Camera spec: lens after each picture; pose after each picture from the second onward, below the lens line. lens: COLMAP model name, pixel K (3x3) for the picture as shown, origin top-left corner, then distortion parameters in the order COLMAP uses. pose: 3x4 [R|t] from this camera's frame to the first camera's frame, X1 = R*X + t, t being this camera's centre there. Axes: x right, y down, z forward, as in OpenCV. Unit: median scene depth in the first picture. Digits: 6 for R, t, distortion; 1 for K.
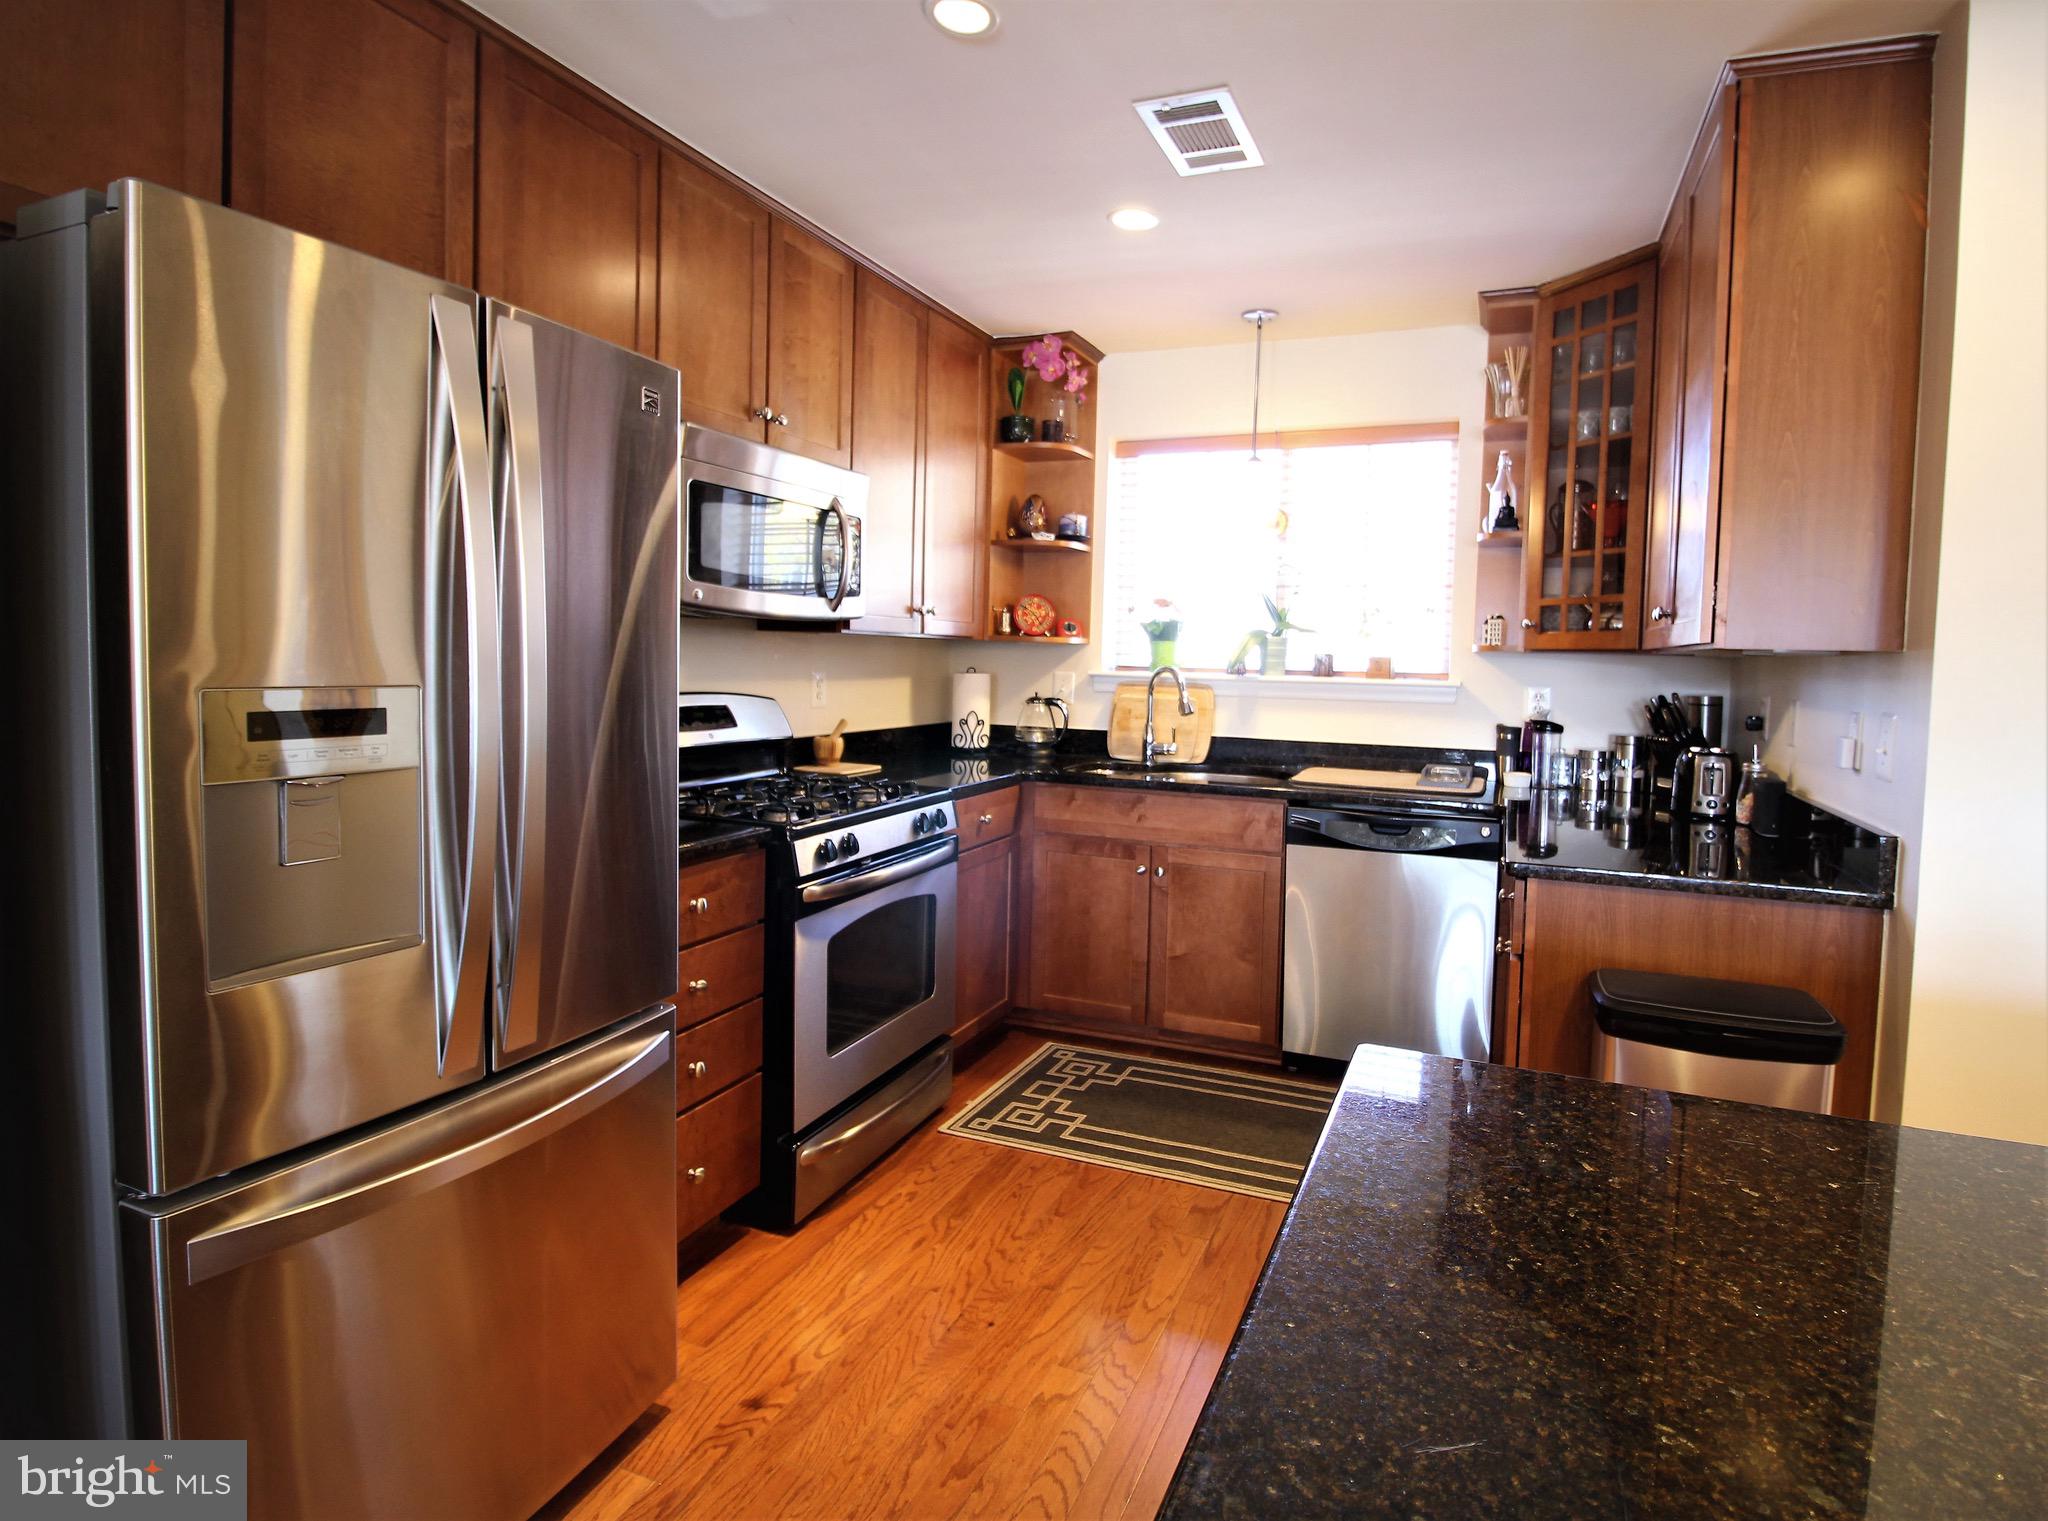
lens RADIAL K [[1075.9, 0, 1080.9], [0, 1075.9, 718.7], [0, 0, 1]] dist [0.000470, -0.014645]
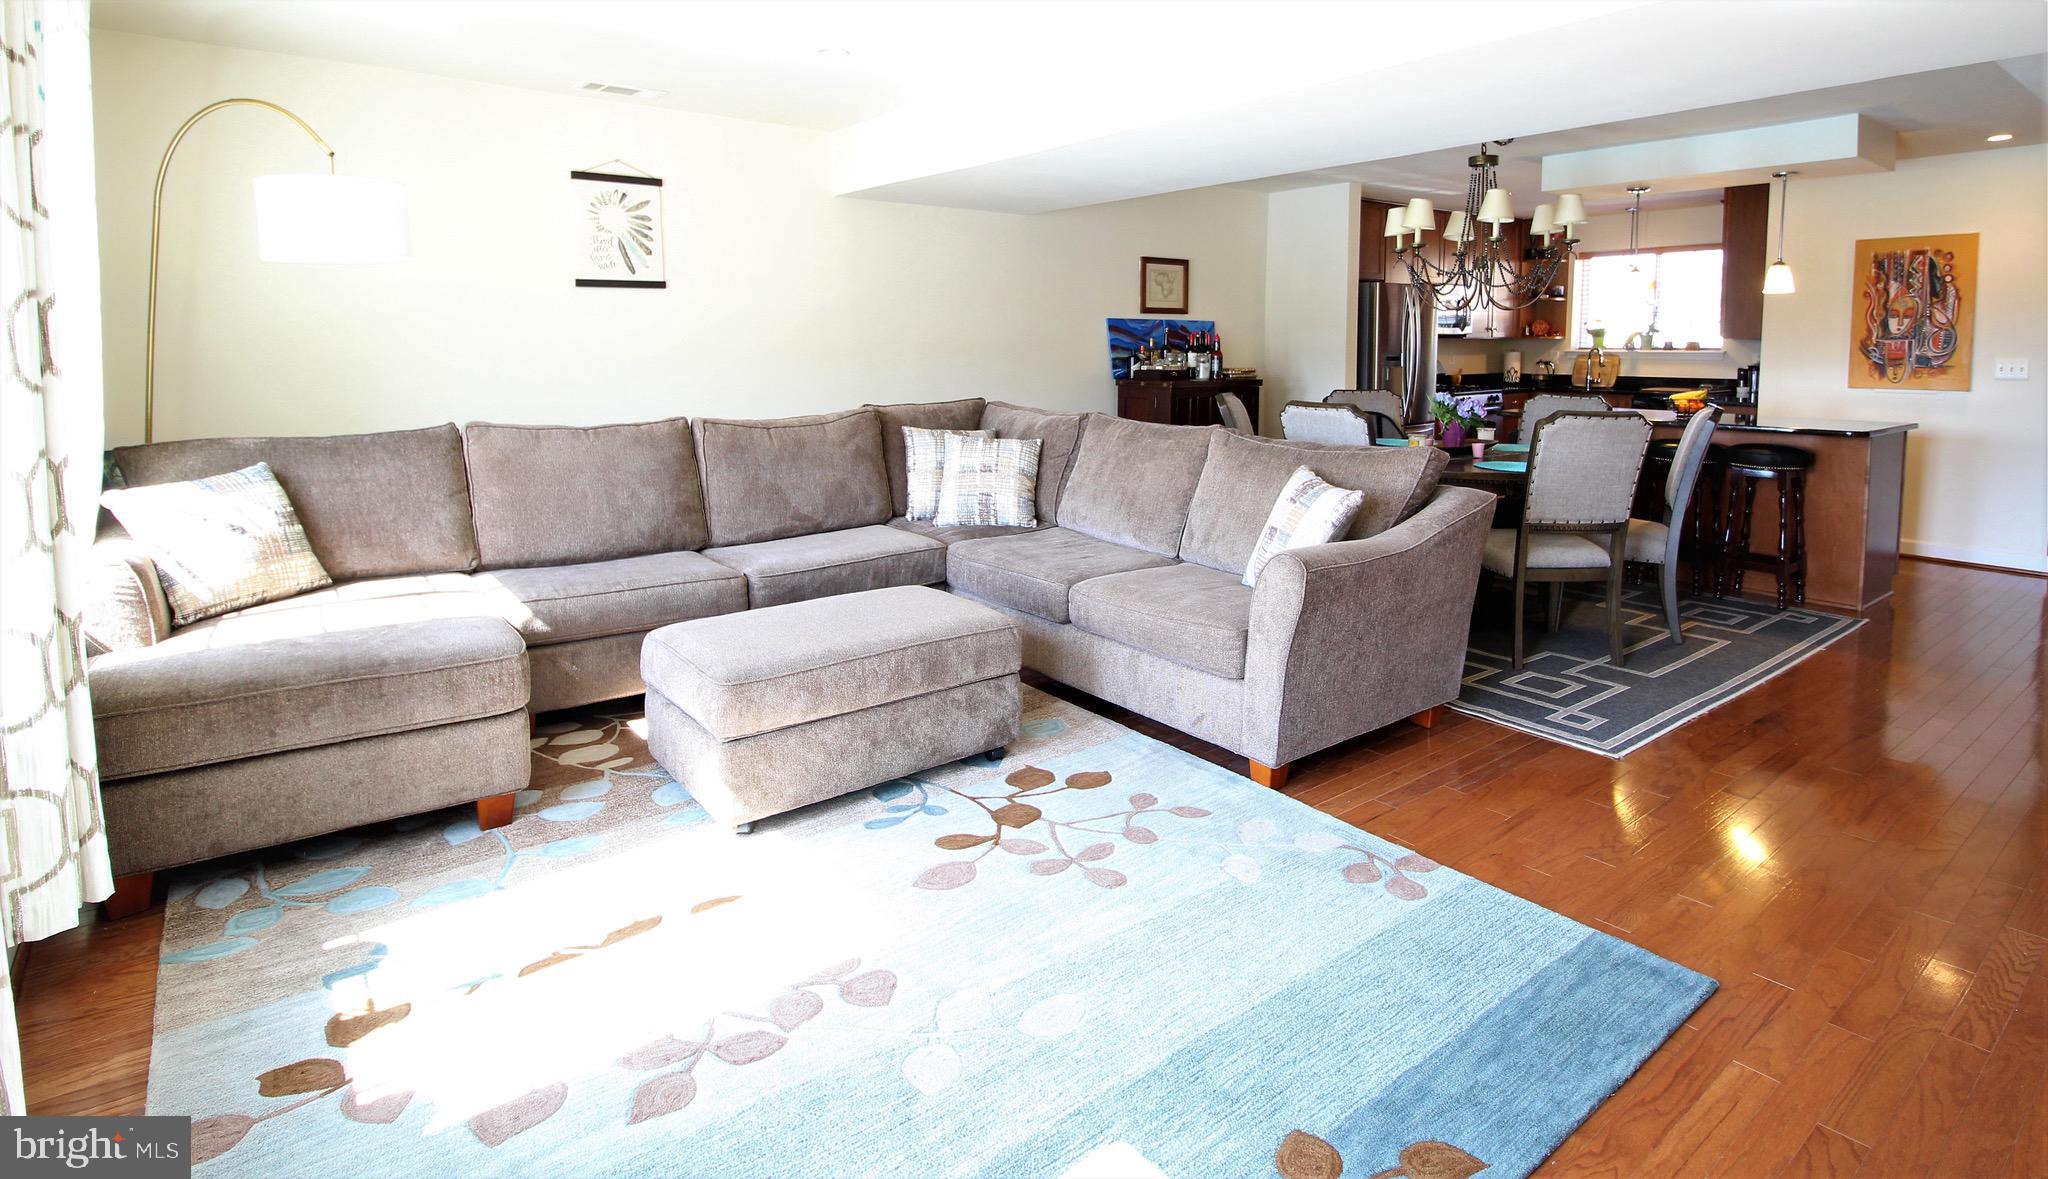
lens RADIAL K [[1060.7, 0, 1072.1], [0, 1060.7, 434.2], [0, 0, 1]] dist [-0.020427, -0.000468]
pose [[0.867110, 0.017831, -0.497797, 0.271553], [-0.006626, 0.999684, 0.024265, 0.109508], [0.498072, -0.017742, 0.866954, -1.873793]]
